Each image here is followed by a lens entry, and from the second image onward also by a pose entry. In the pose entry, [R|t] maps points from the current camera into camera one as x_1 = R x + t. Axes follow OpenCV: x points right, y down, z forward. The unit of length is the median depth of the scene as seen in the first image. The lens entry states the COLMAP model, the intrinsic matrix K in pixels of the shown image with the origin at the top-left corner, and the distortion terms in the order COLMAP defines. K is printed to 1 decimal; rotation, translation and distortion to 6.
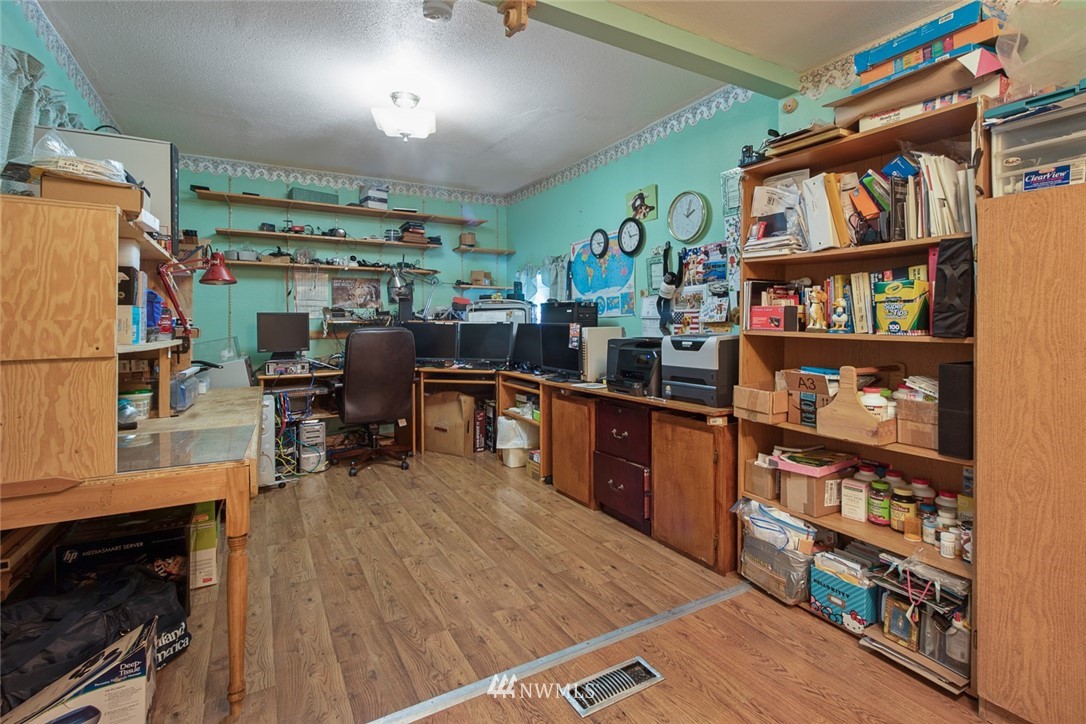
lens RADIAL K [[523.1, 0, 551.9], [0, 523.1, 319.8], [0, 0, 1]] dist [0.001570, 0.000174]
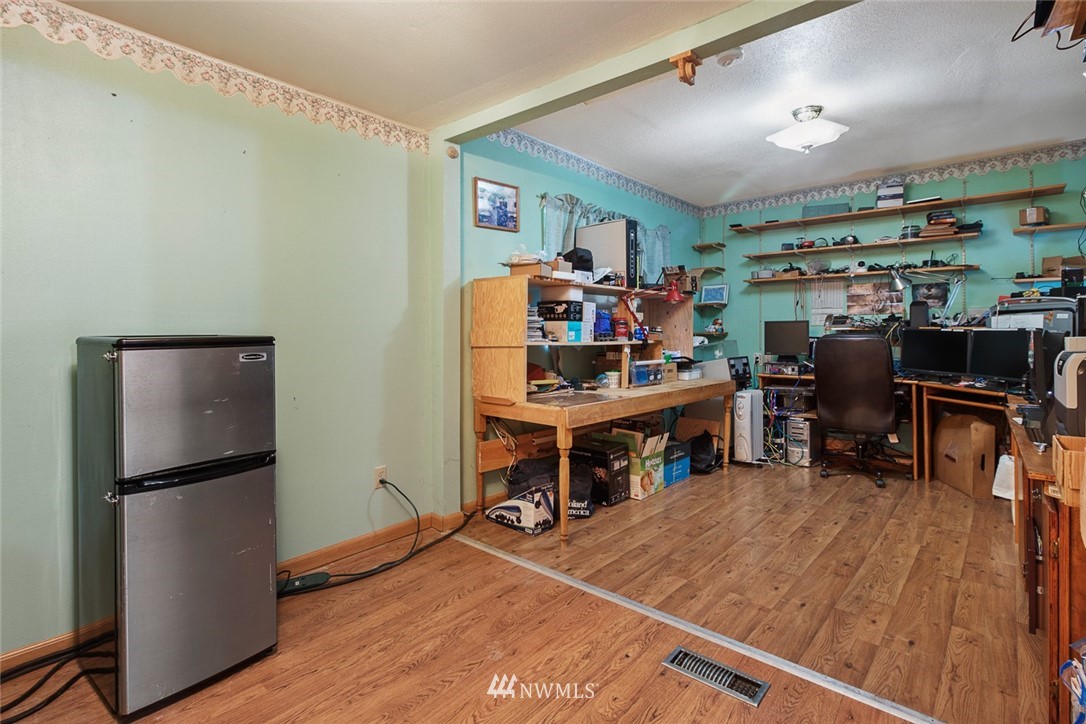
lens RADIAL K [[523.1, 0, 545.0], [0, 523.1, 333.3], [0, 0, 1]] dist [0.001570, 0.000174]
pose [[0.317363, 0.005266, -0.948290, 0.426954], [0.007380, 0.999941, 0.008023, 0.000050], [0.948275, -0.009544, 0.317305, 0.148307]]
